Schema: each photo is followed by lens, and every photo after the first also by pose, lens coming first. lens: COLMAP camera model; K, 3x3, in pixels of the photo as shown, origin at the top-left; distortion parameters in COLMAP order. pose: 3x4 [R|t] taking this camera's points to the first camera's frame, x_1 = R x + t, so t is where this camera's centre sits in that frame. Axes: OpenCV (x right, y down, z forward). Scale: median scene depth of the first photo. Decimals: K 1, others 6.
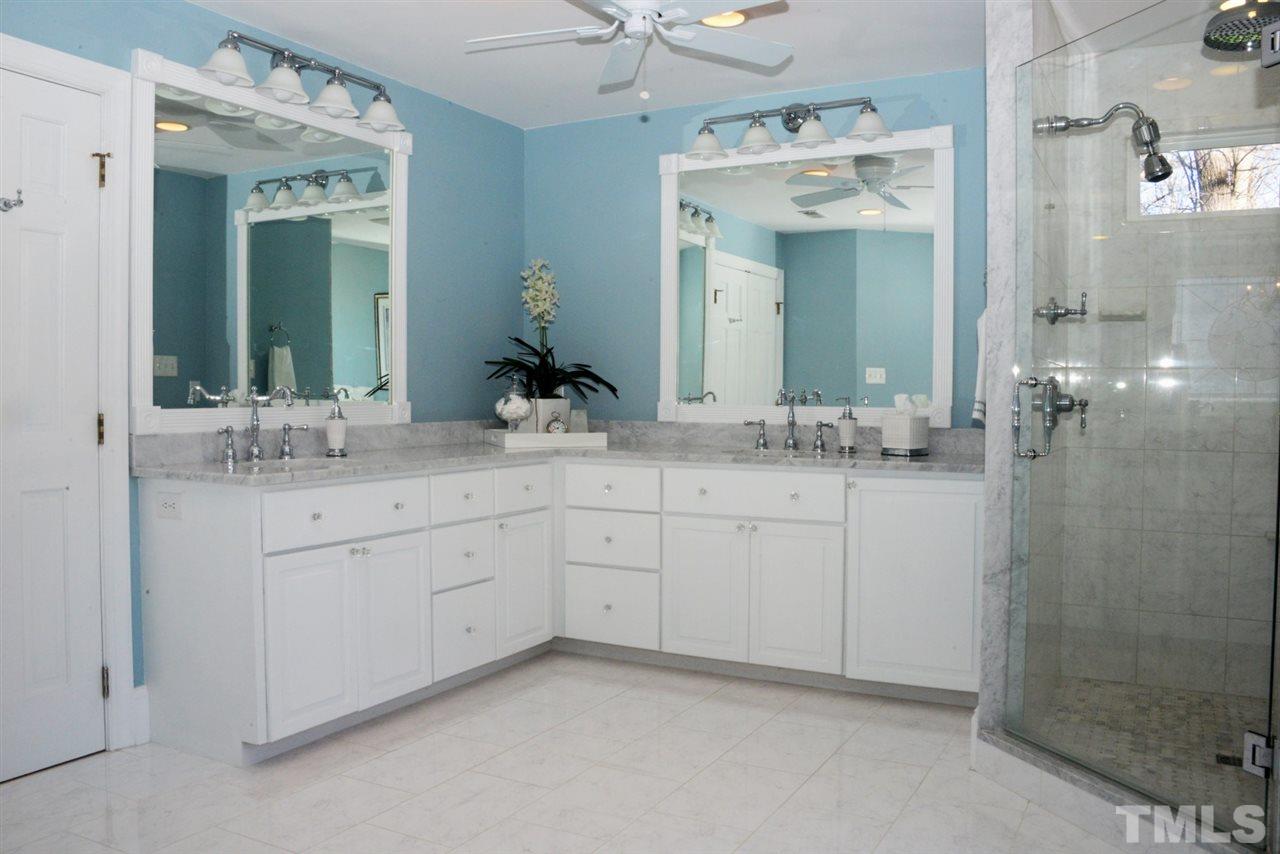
lens RADIAL K [[1018.4, 0, 639.0], [0, 1018.4, 426.7], [0, 0, 1]] dist [-0.018476, -0.005845]
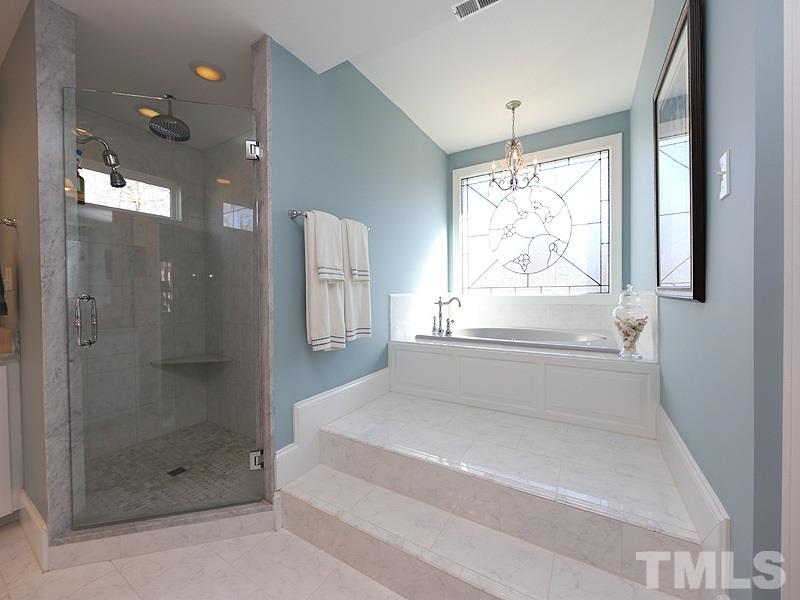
lens RADIAL K [[364.2, 0, 399.7], [0, 364.2, 298.1], [0, 0, 1]] dist [0.005734, 0.000541]
pose [[0.083902, -0.031004, 0.995992, -0.131155], [0.037977, 0.998889, 0.027895, -0.039392], [-0.995750, 0.035484, 0.084987, 0.456680]]
